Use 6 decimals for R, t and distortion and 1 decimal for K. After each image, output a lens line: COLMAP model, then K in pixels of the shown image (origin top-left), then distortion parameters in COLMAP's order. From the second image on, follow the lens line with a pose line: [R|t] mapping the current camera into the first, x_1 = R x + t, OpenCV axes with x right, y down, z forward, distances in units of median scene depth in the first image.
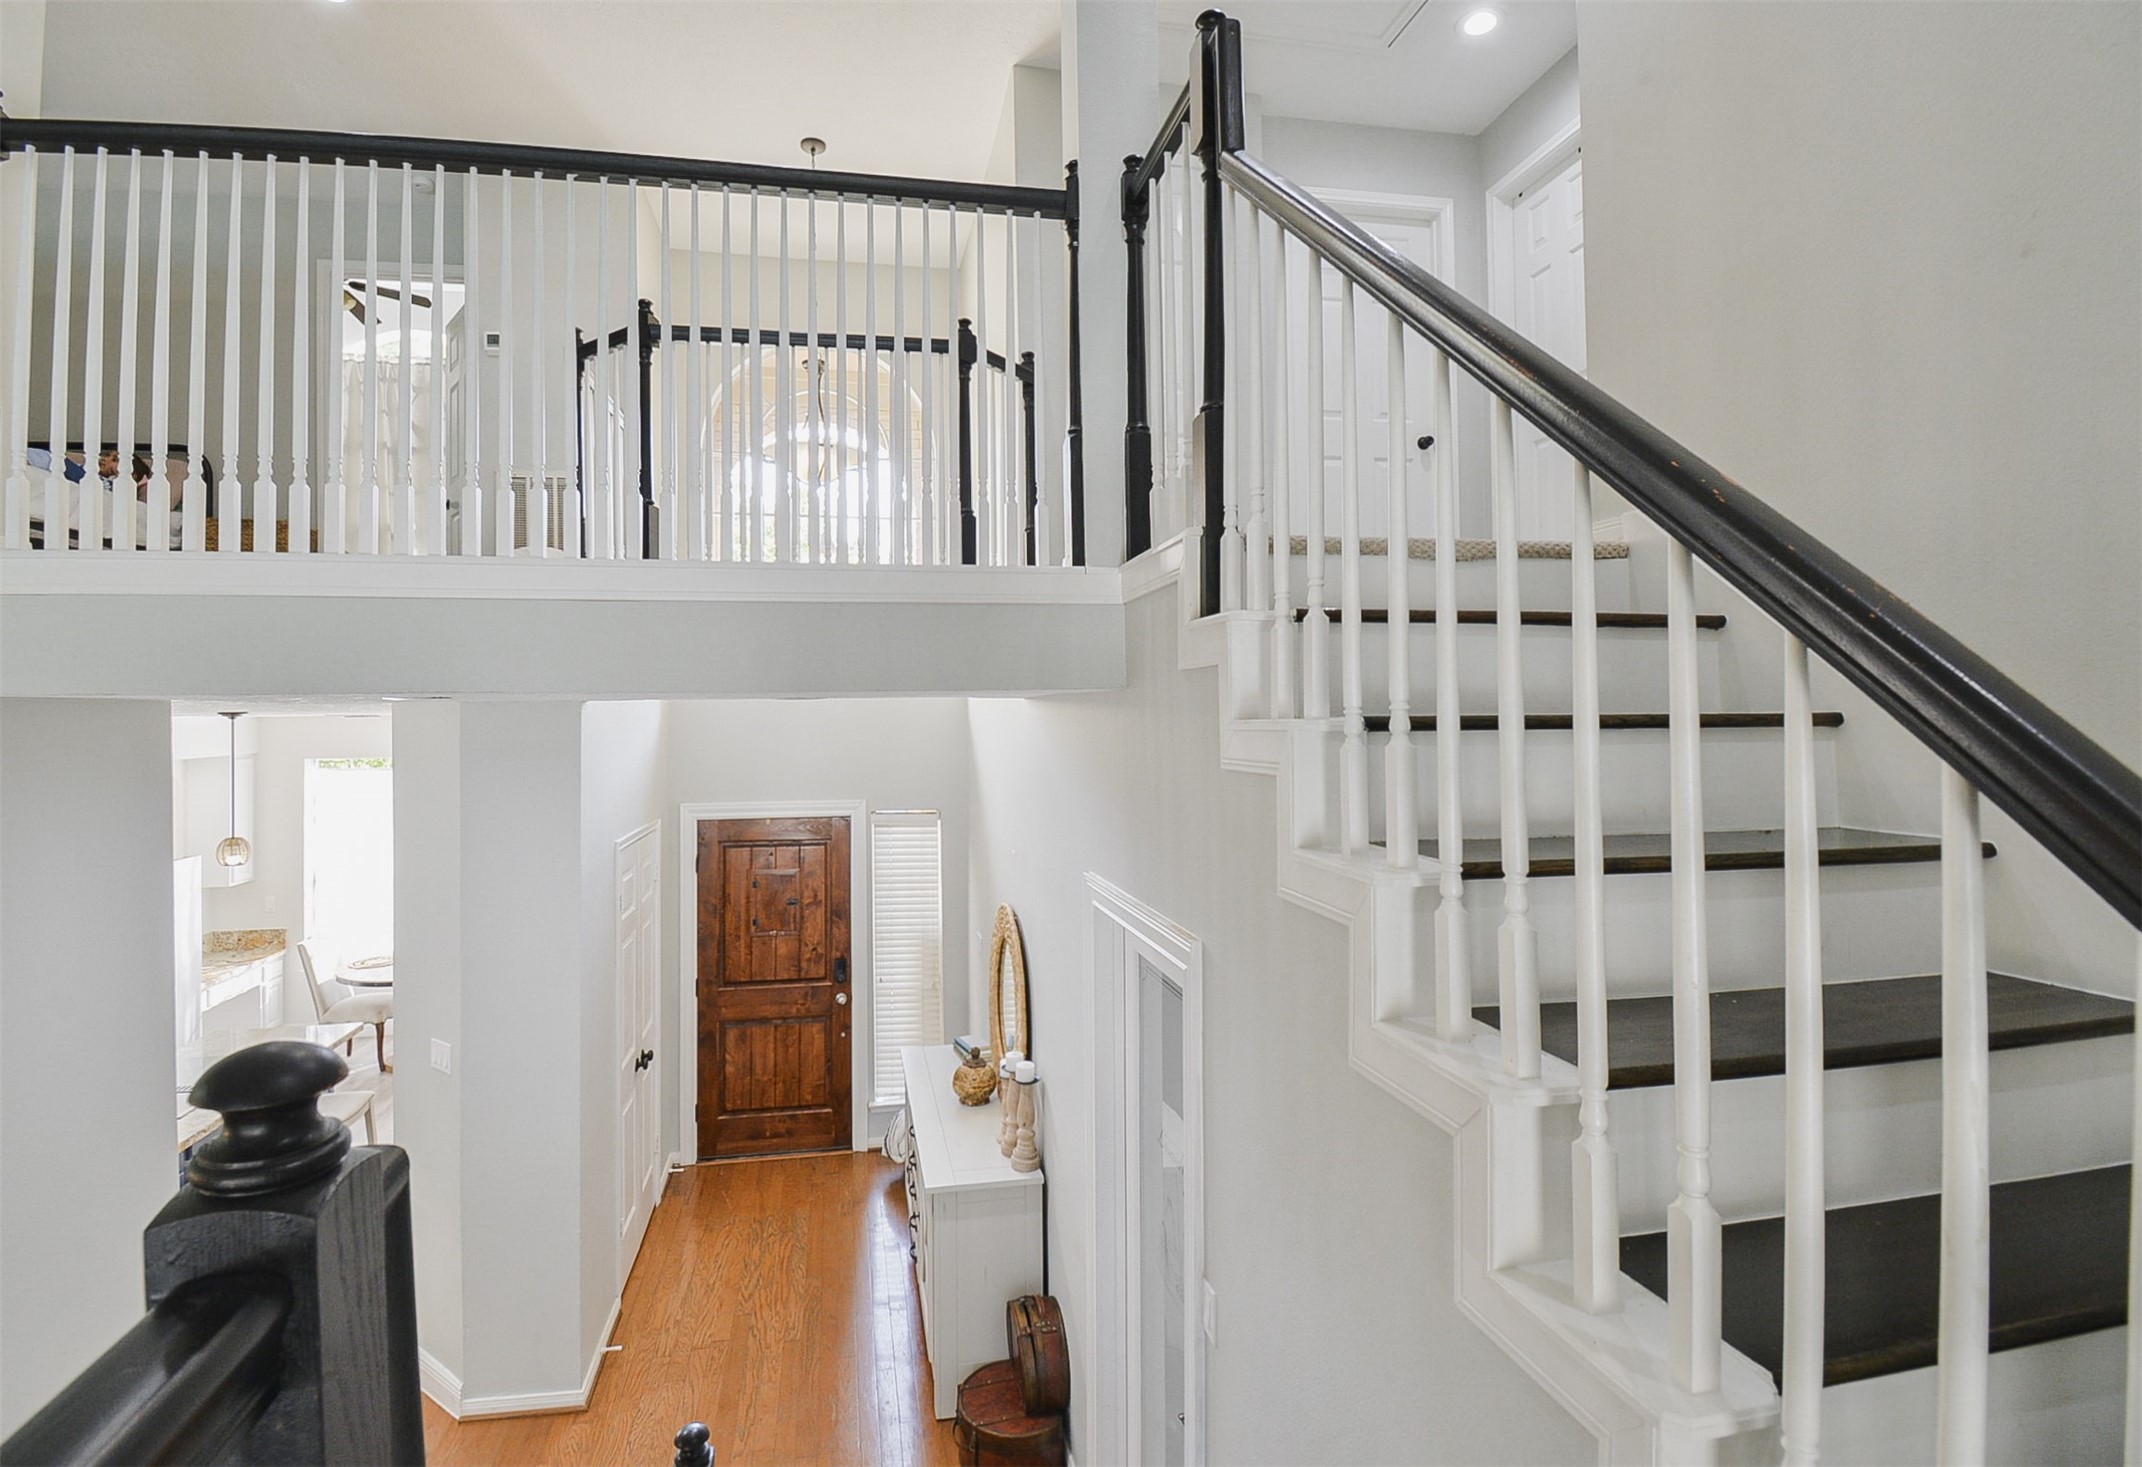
lens RADIAL K [[1008.5, 0, 1009.6], [0, 1008.5, 705.0], [0, 0, 1]] dist [-0.000924, -0.000087]
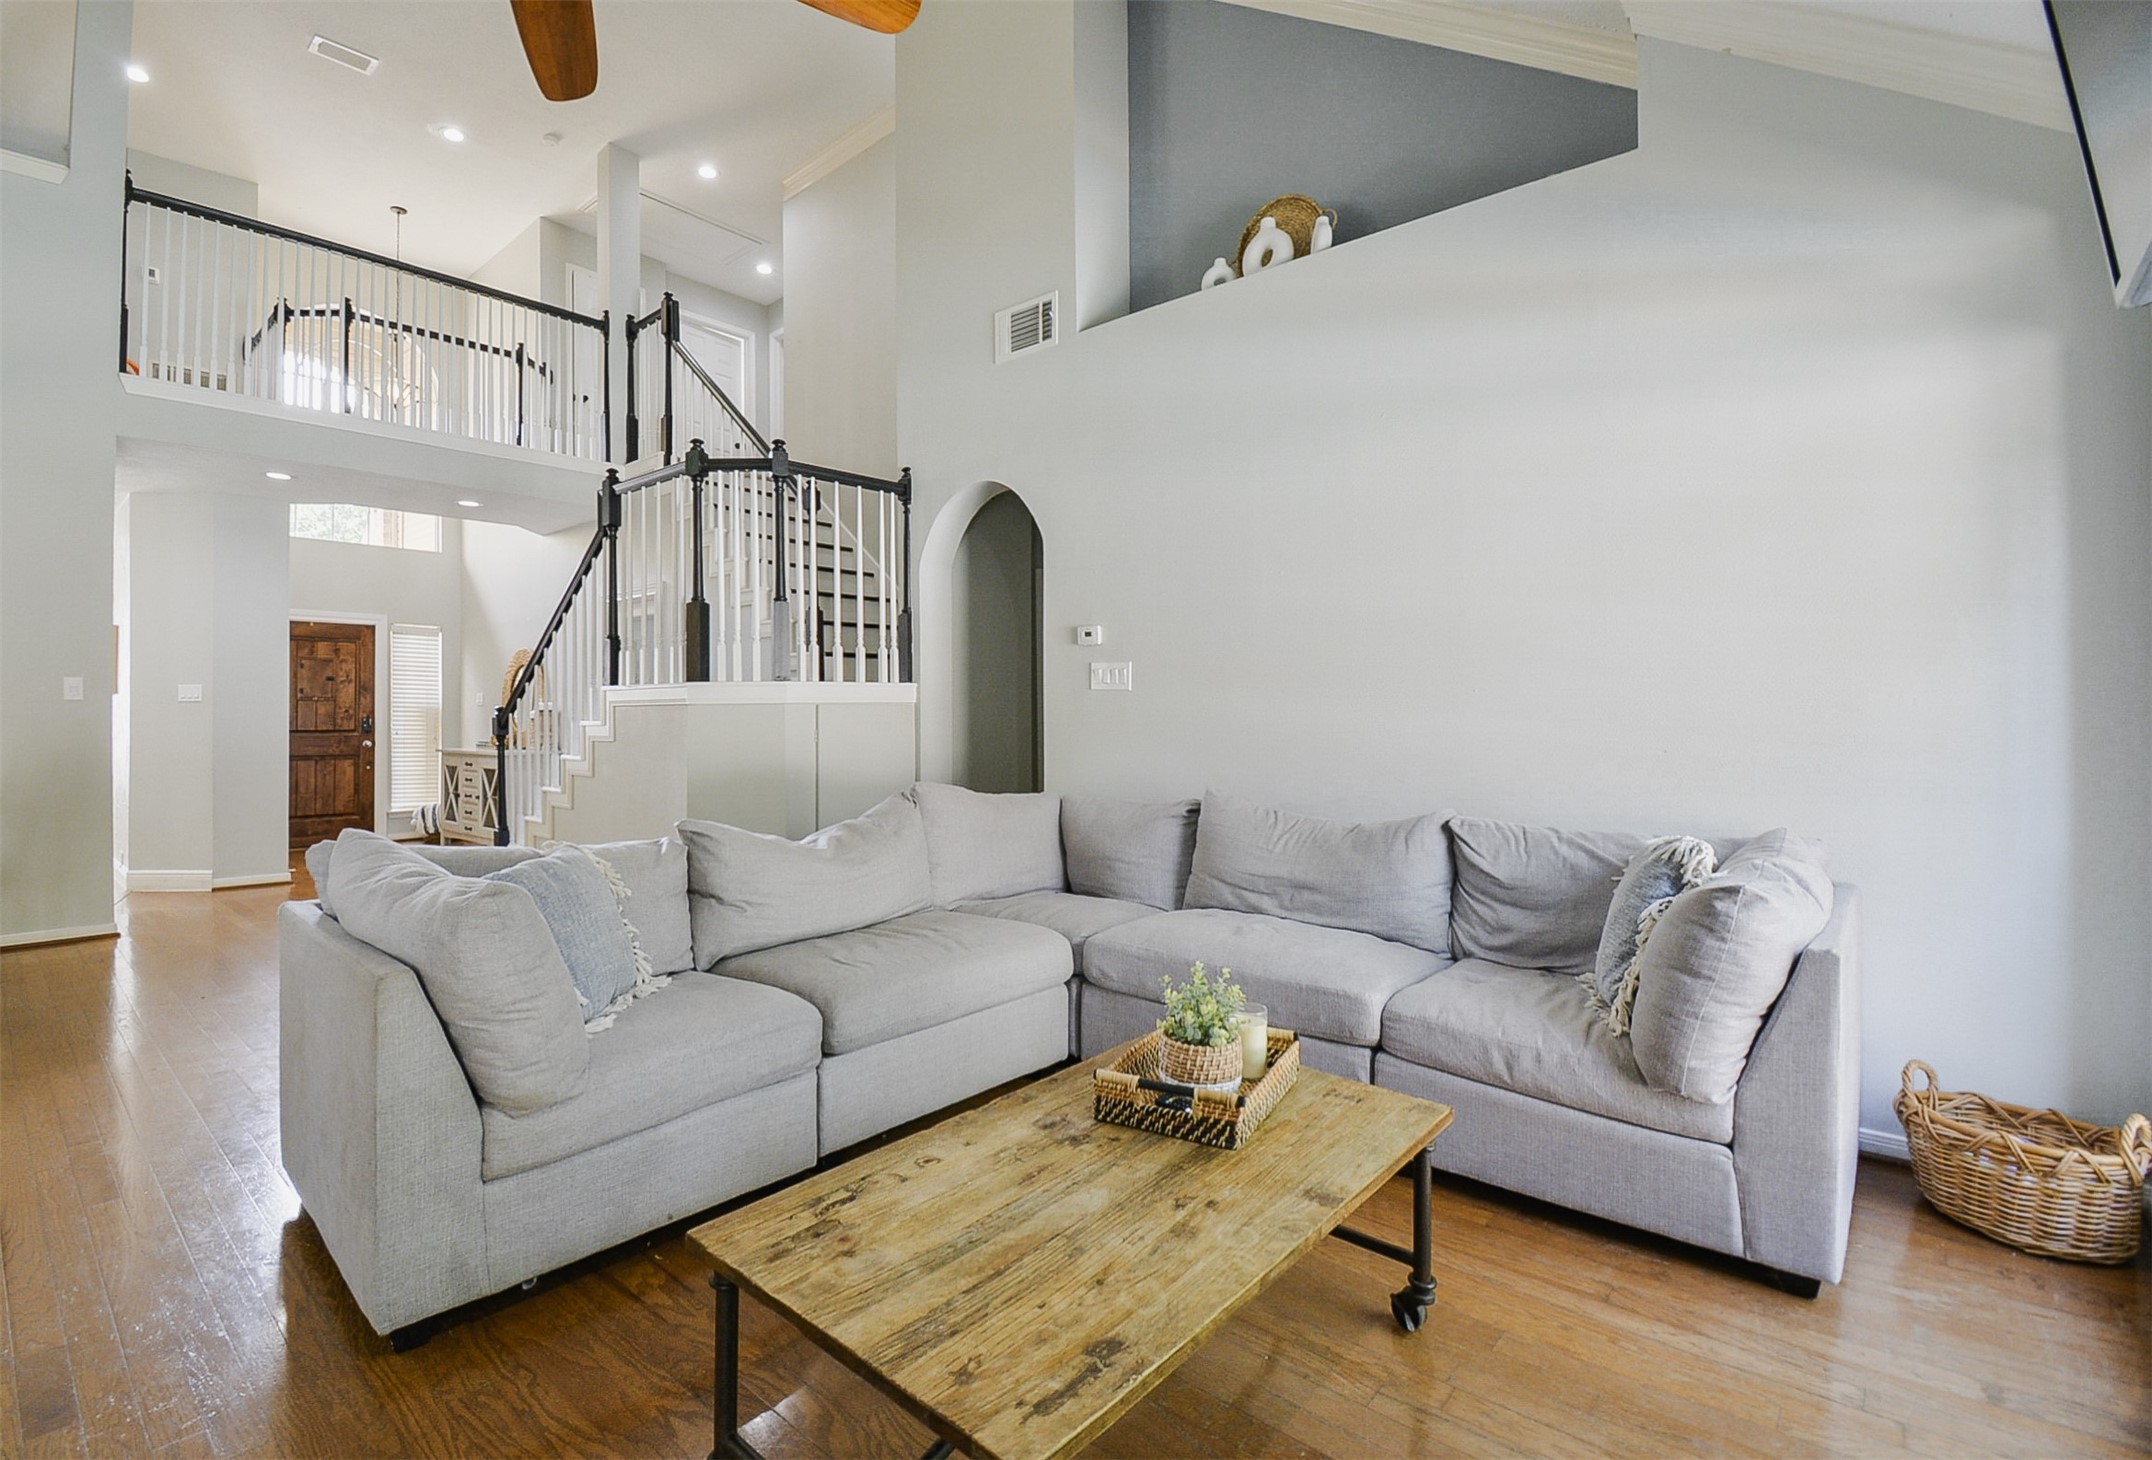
lens RADIAL K [[966.7, 0, 1026.7], [0, 966.7, 707.8], [0, 0, 1]] dist [0.028774, -0.030651]
pose [[0.789009, 0.011374, 0.614277, -0.466798], [-0.013360, 0.999910, -0.001354, 0.369237], [-0.614237, -0.007138, 0.789089, -1.271964]]
